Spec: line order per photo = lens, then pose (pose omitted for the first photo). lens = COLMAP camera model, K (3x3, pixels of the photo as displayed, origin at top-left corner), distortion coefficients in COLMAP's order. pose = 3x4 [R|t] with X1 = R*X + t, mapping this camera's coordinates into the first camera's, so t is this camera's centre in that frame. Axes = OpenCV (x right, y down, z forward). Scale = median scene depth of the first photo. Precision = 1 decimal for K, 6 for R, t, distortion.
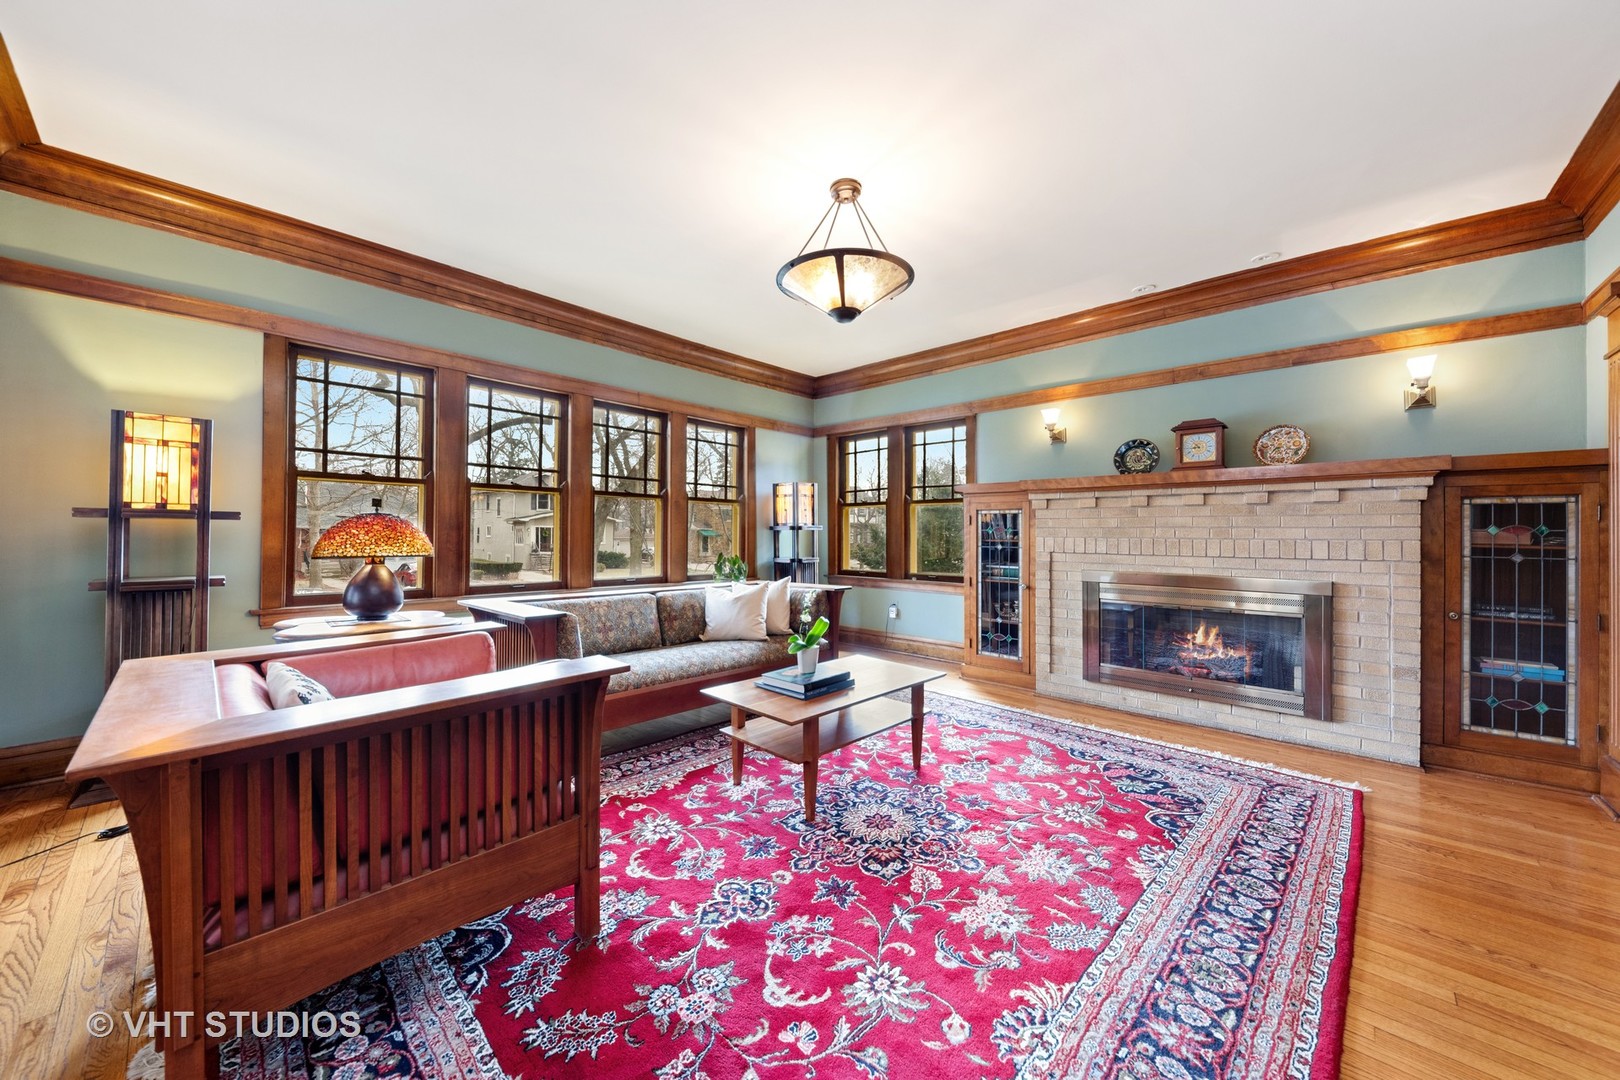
lens RADIAL K [[581.3, 0, 806.6], [0, 581.3, 530.6], [0, 0, 1]] dist [0.003075, -0.000613]
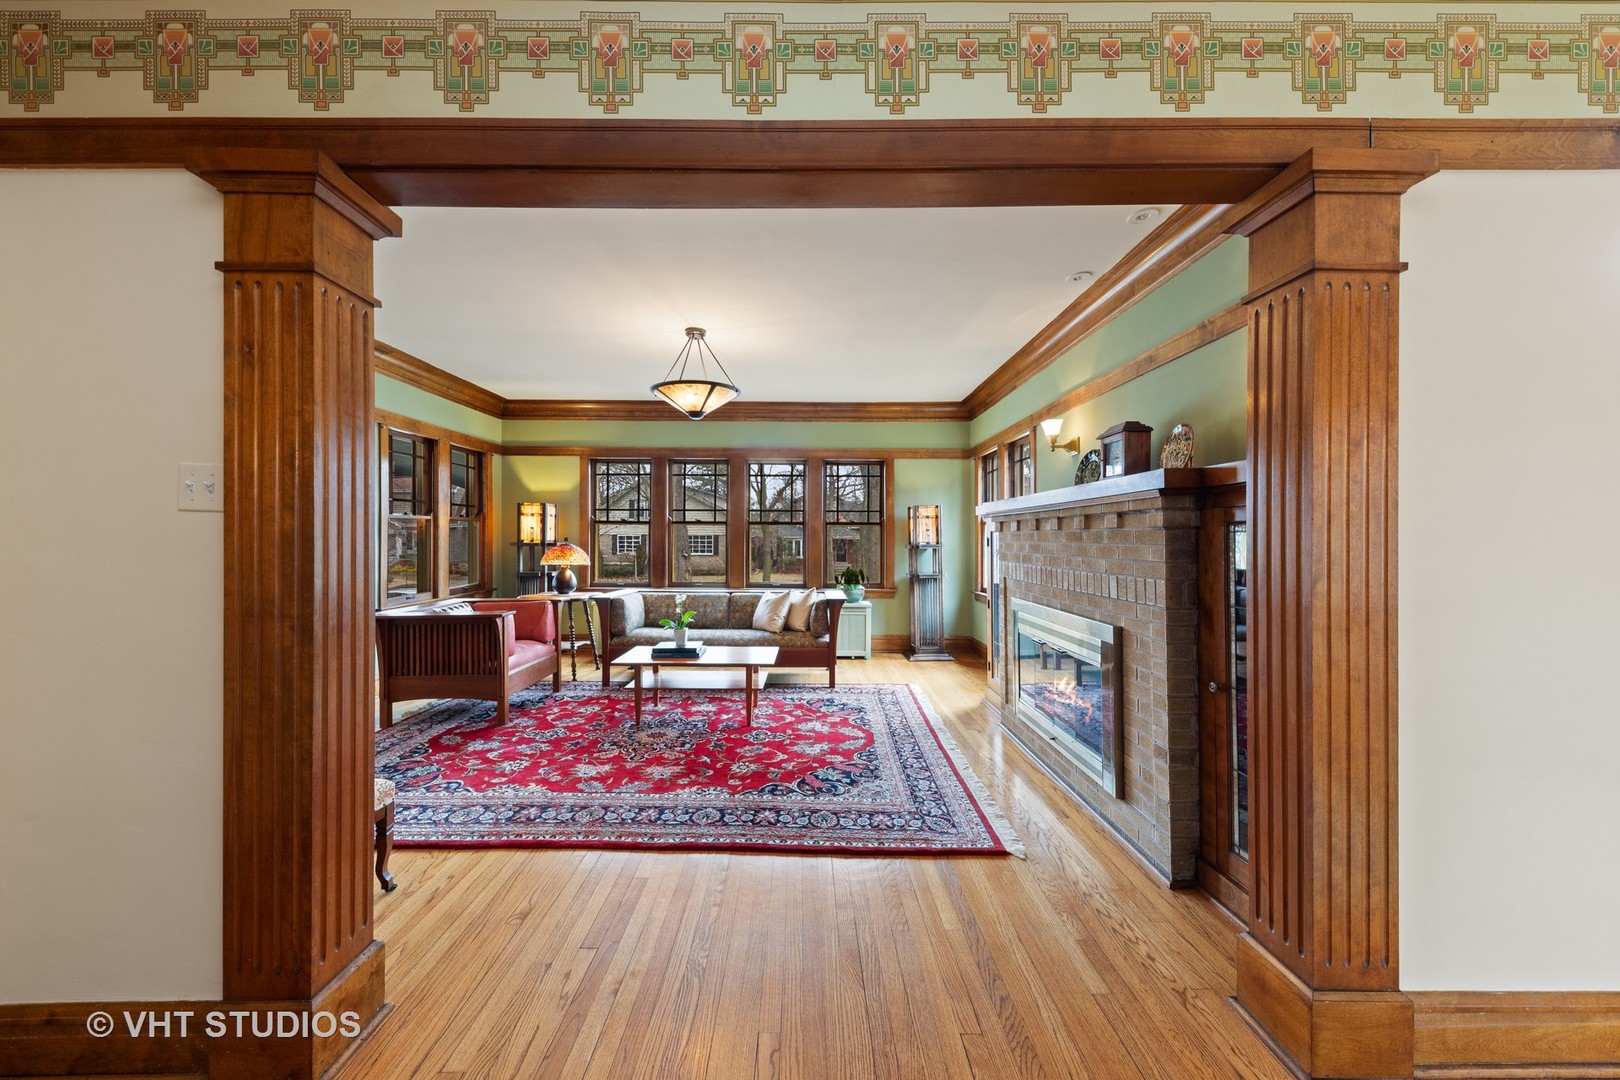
lens RADIAL K [[581.3, 0, 797.0], [0, 581.3, 543.1], [0, 0, 1]] dist [0.003075, -0.000613]
pose [[0.693660, 0.000495, -0.720302, 1.509456], [0.004911, 0.999973, 0.005417, -0.045461], [0.720285, -0.007295, 0.693639, 0.145754]]
